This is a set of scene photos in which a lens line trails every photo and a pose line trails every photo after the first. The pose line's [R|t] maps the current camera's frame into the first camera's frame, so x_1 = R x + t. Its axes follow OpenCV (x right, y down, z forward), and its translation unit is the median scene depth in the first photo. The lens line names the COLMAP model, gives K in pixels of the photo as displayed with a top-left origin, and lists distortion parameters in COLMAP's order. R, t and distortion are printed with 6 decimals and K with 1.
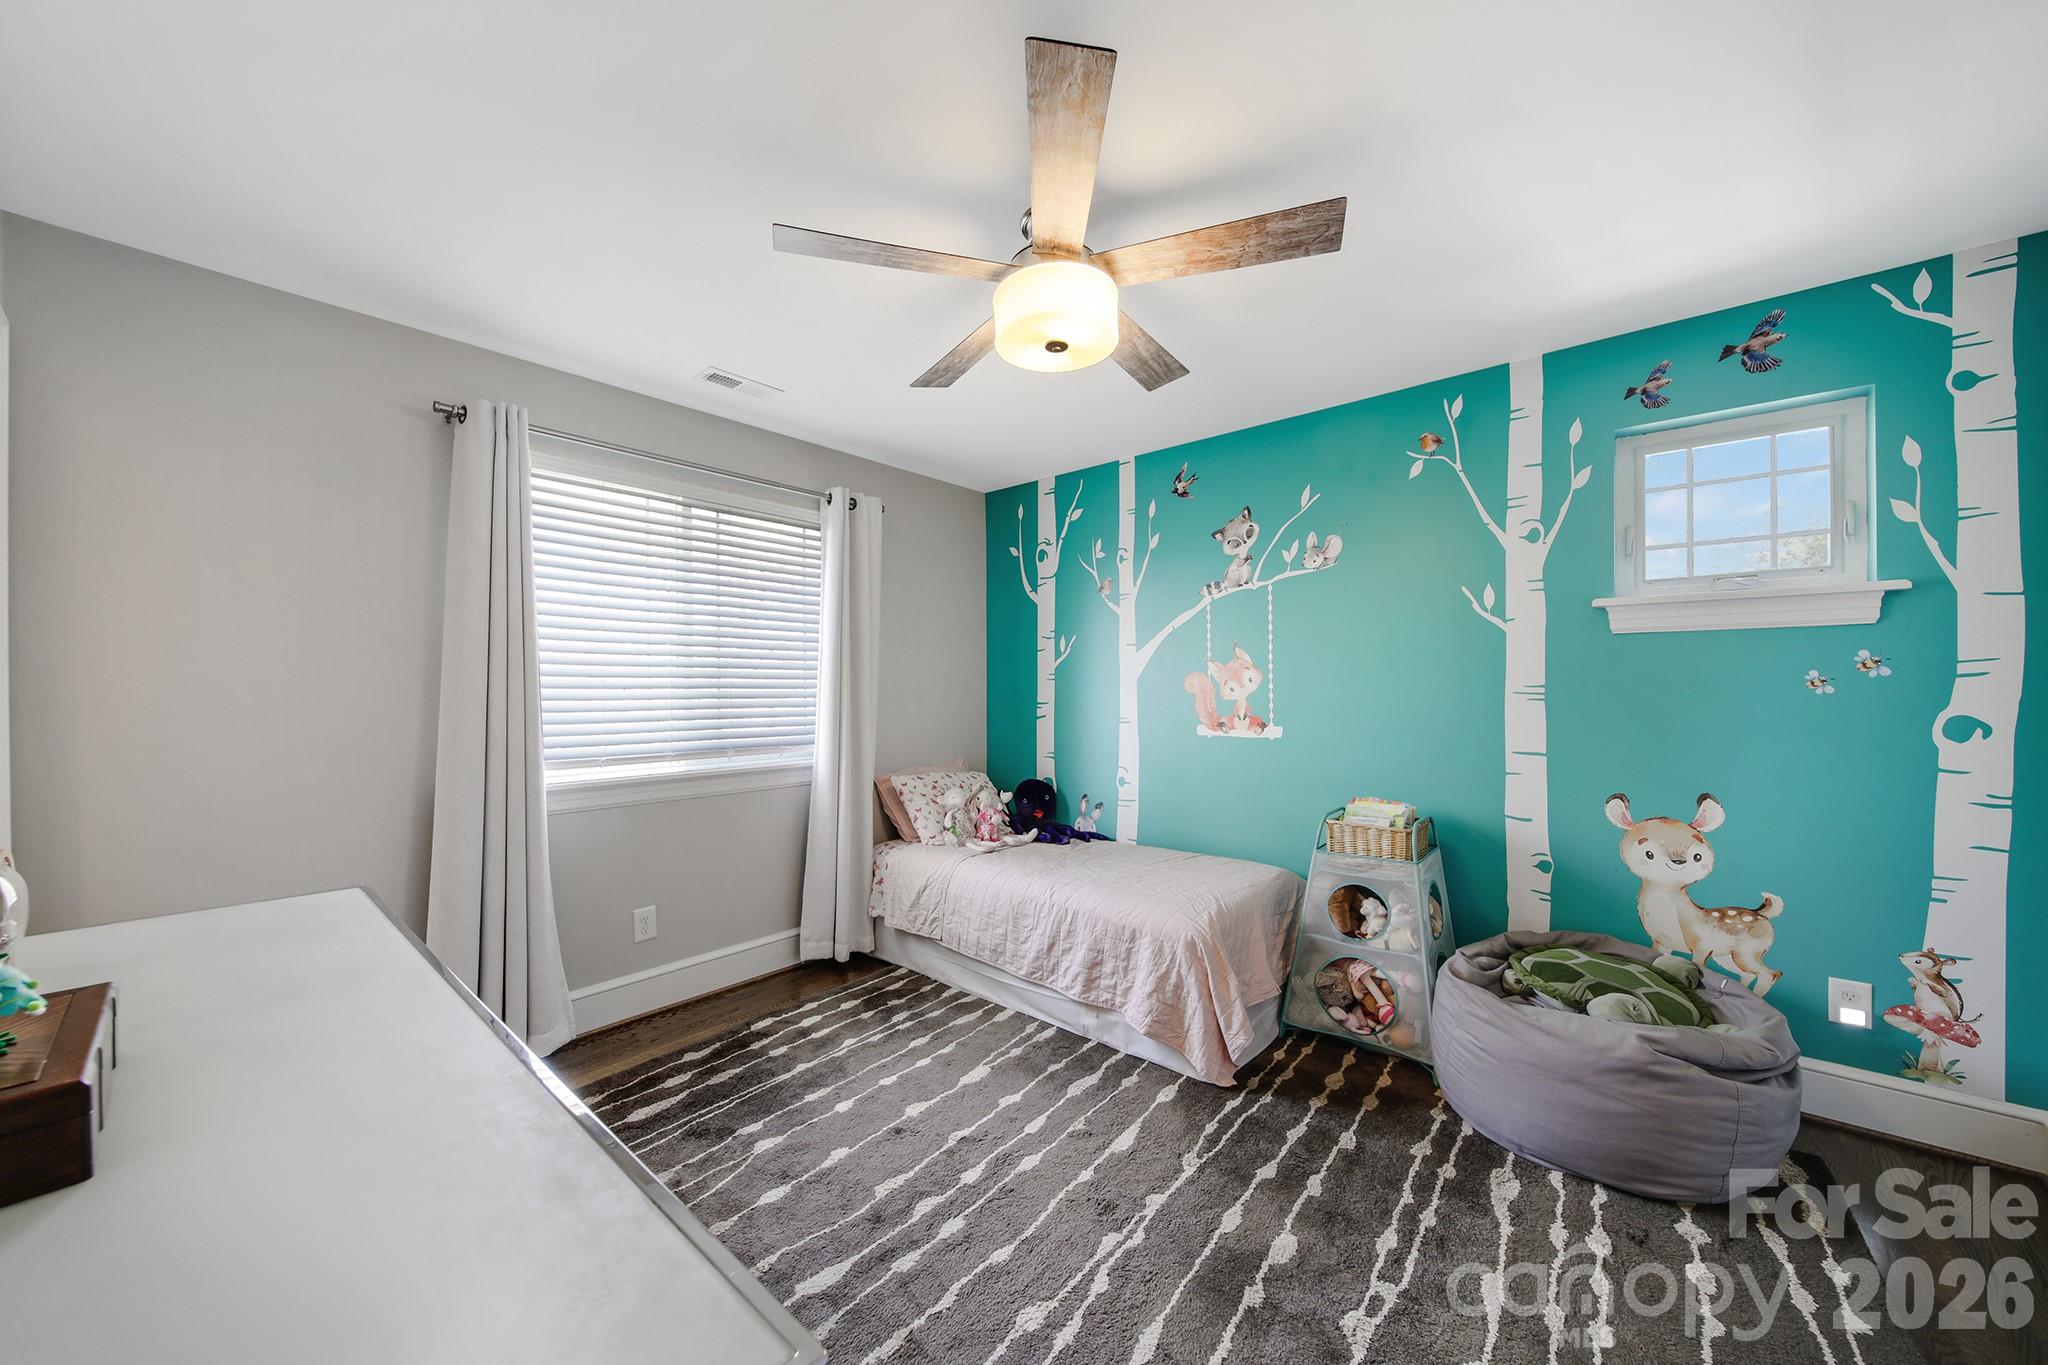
lens RADIAL K [[730.2, 0, 1024.2], [0, 730.2, 687.5], [0, 0, 1]] dist [-0.003021, -0.000860]
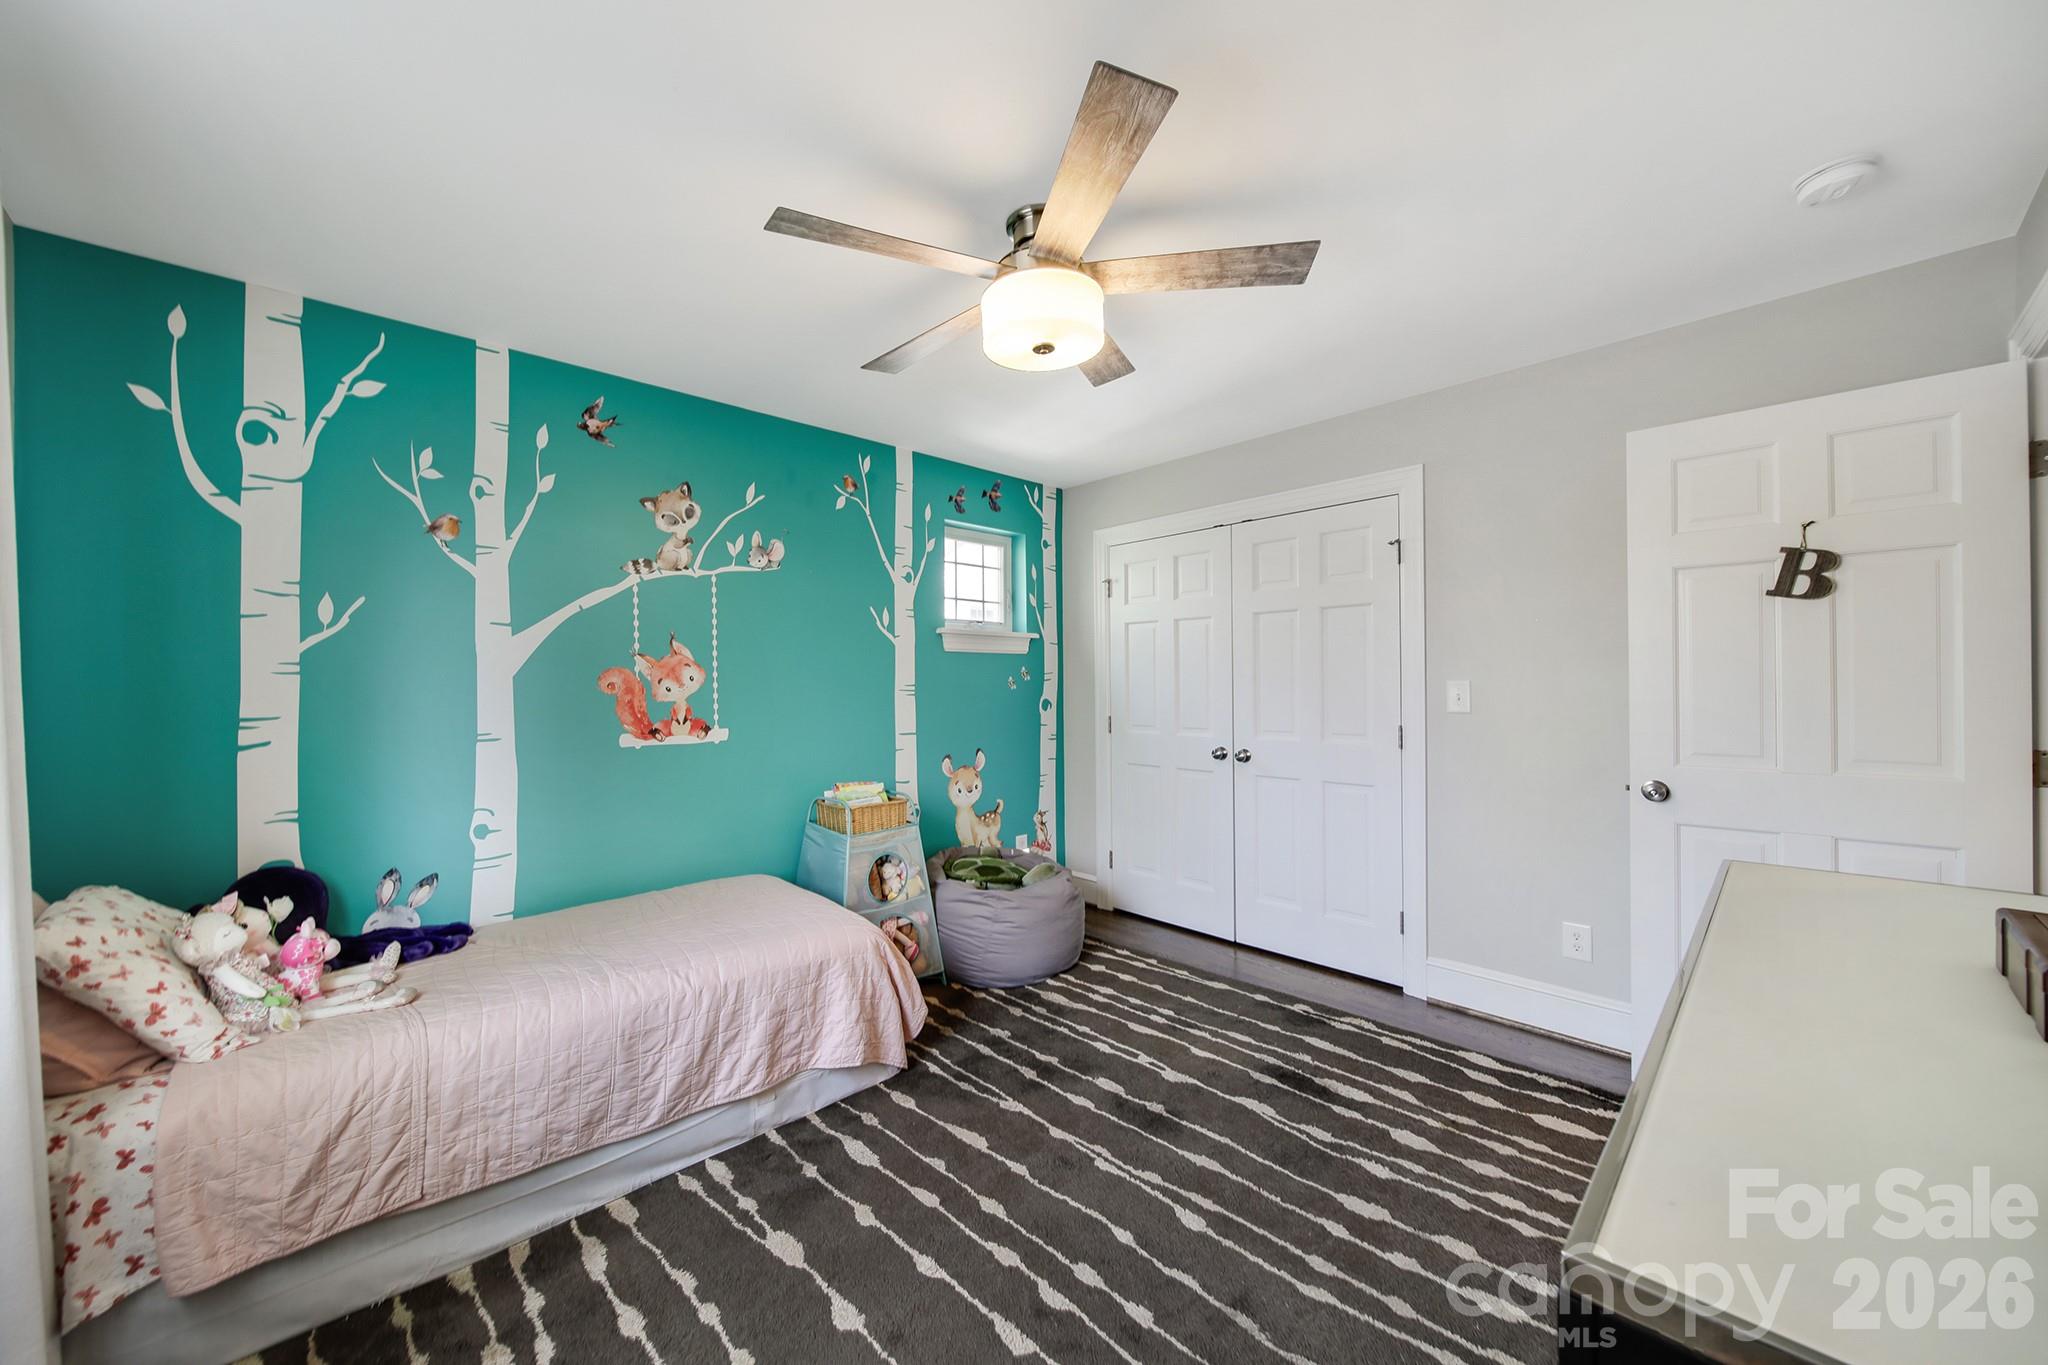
lens RADIAL K [[730.2, 0, 1021.7], [0, 730.2, 678.8], [0, 0, 1]] dist [-0.003021, -0.000860]
pose [[0.102751, 0.009728, 0.994660, -0.613818], [0.004508, 0.999937, -0.010245, 0.001077], [-0.994697, 0.005537, 0.102701, 0.589708]]
